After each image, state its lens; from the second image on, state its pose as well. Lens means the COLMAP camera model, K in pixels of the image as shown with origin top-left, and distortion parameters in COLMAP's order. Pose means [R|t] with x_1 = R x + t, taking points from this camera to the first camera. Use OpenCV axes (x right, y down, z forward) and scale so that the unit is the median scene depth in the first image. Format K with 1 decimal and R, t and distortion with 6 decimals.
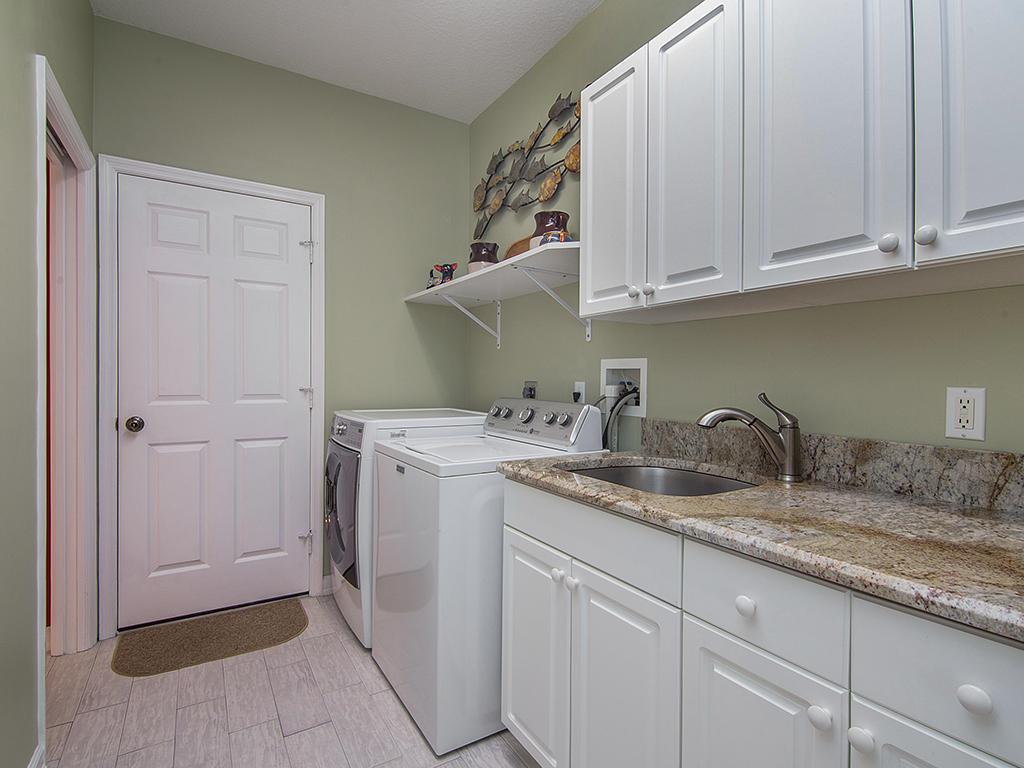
lens RADIAL K [[515.3, 0, 512.0], [0, 515.3, 384.0], [0, 0, 1]] dist [-0.006296, -0.000178]
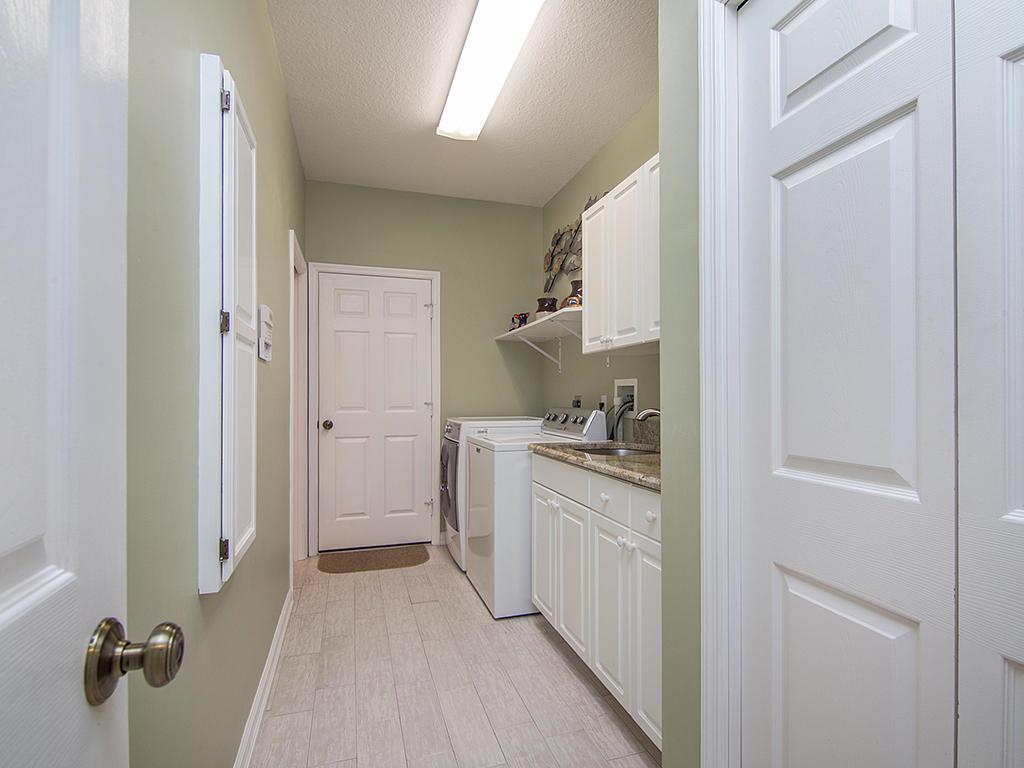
lens RADIAL K [[526.4, 0, 531.0], [0, 526.4, 388.3], [0, 0, 1]] dist [-0.014698, -0.000333]
pose [[0.975004, -0.014835, -0.221690, 0.259484], [0.008940, 0.999580, -0.027573, 0.014478], [0.222006, 0.024902, 0.974727, -0.478625]]
